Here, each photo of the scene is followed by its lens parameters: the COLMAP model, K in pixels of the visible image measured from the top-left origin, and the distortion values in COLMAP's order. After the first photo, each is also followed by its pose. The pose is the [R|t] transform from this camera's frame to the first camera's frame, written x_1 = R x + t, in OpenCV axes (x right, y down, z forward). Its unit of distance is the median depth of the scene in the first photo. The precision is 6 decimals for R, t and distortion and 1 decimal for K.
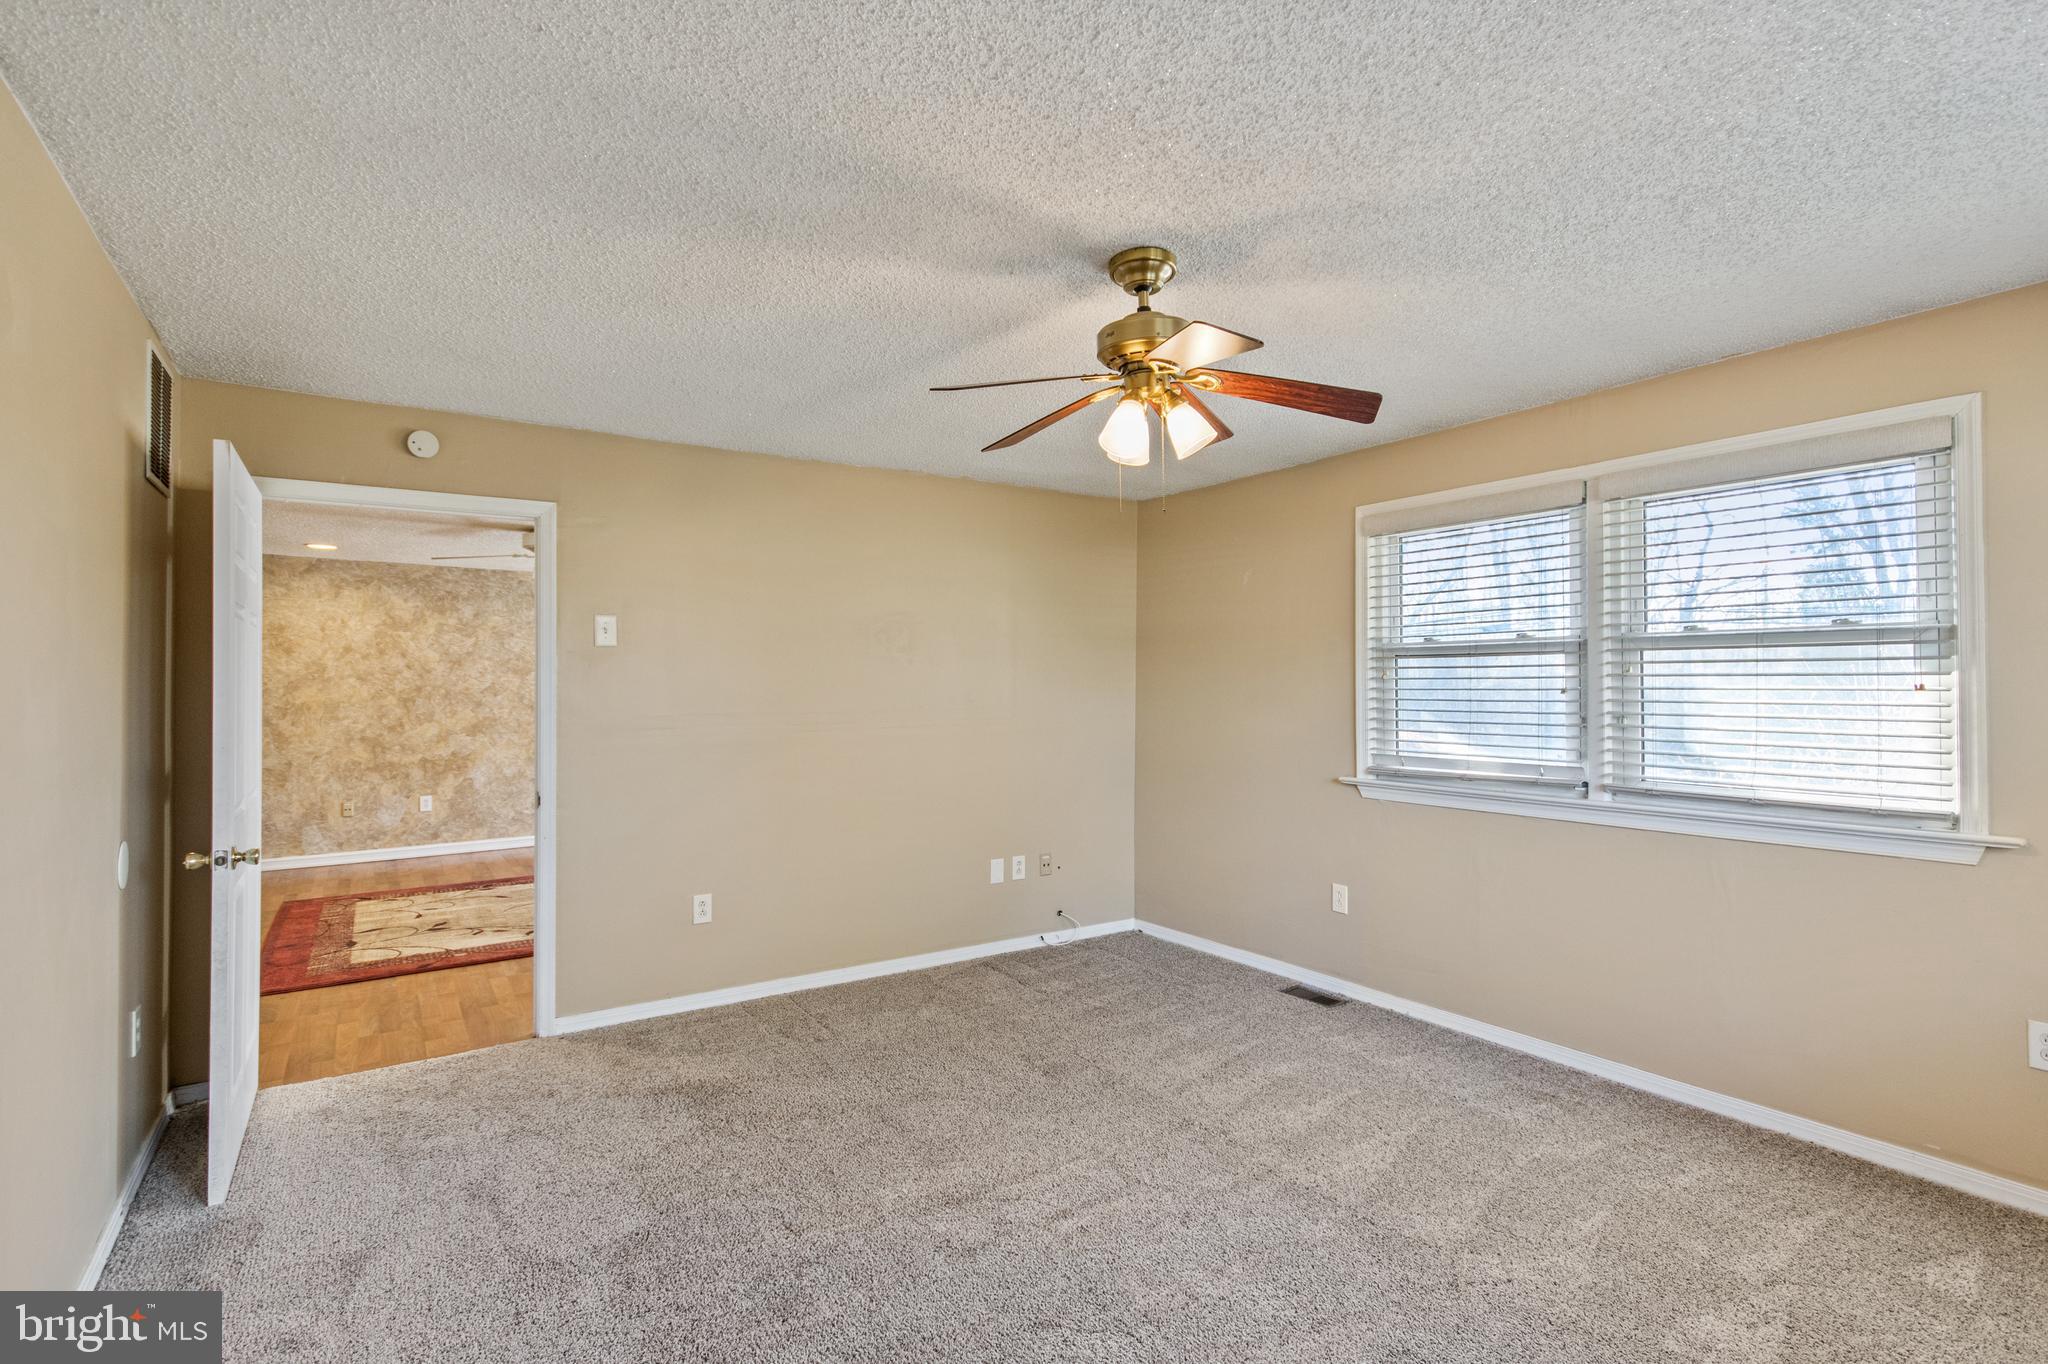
lens RADIAL K [[963.0, 0, 1090.9], [0, 963.0, 667.8], [0, 0, 1]] dist [0.020850, 0.000074]
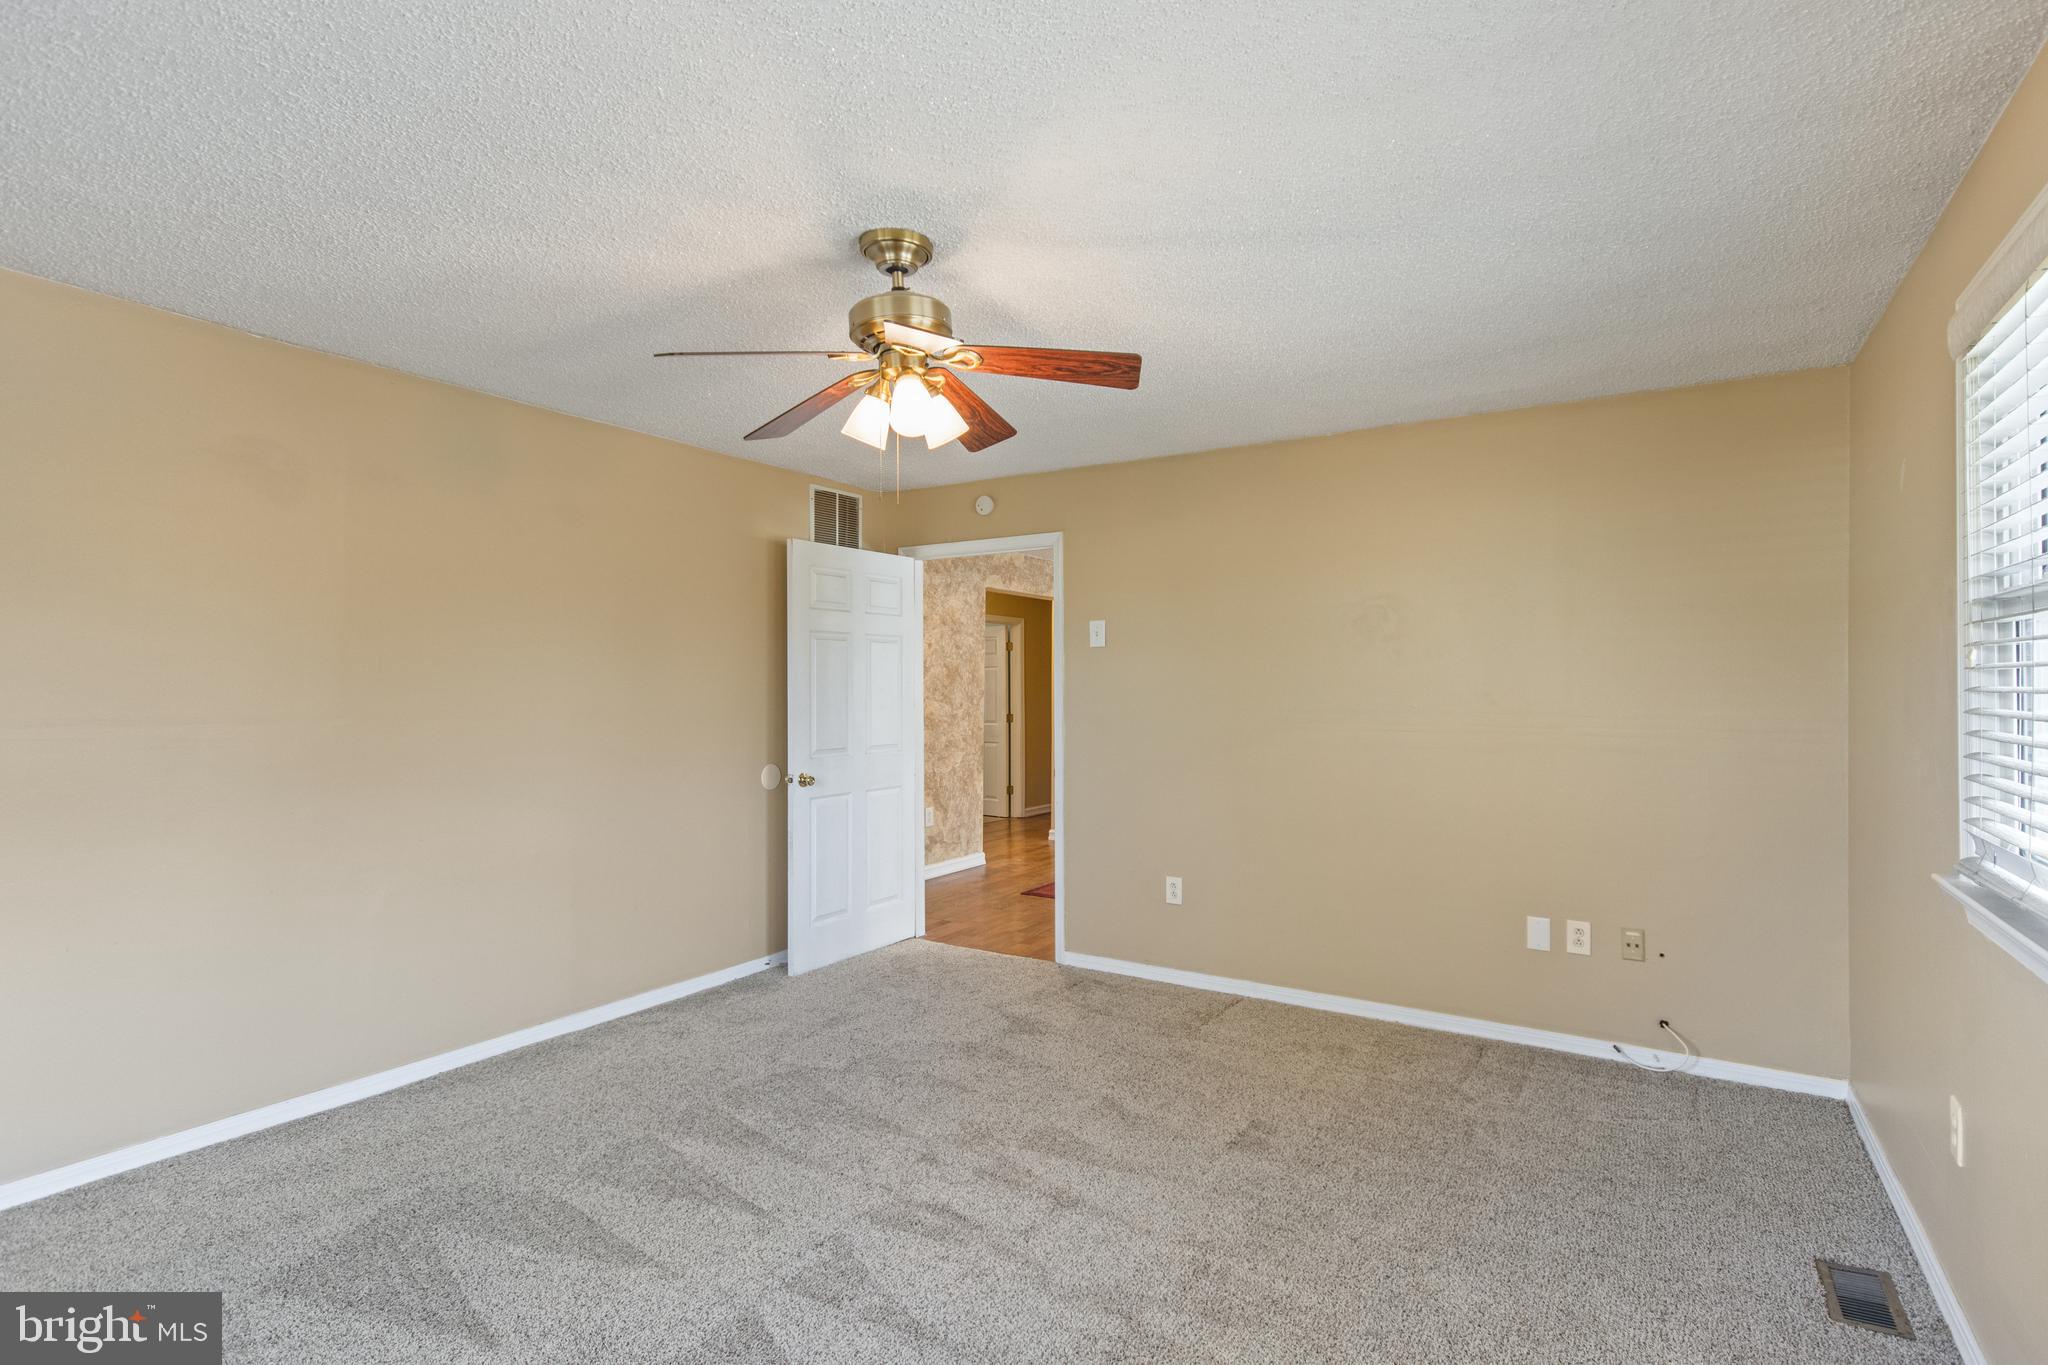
lens RADIAL K [[1040.5, 0, 1020.9], [0, 1040.5, 685.9], [0, 0, 1]] dist [0.001952, -0.000316]
pose [[0.381274, 0.001653, -0.924461, 0.654026], [0.013643, 0.999879, 0.007415, 0.014362], [0.924362, -0.015439, 0.381205, 0.453644]]
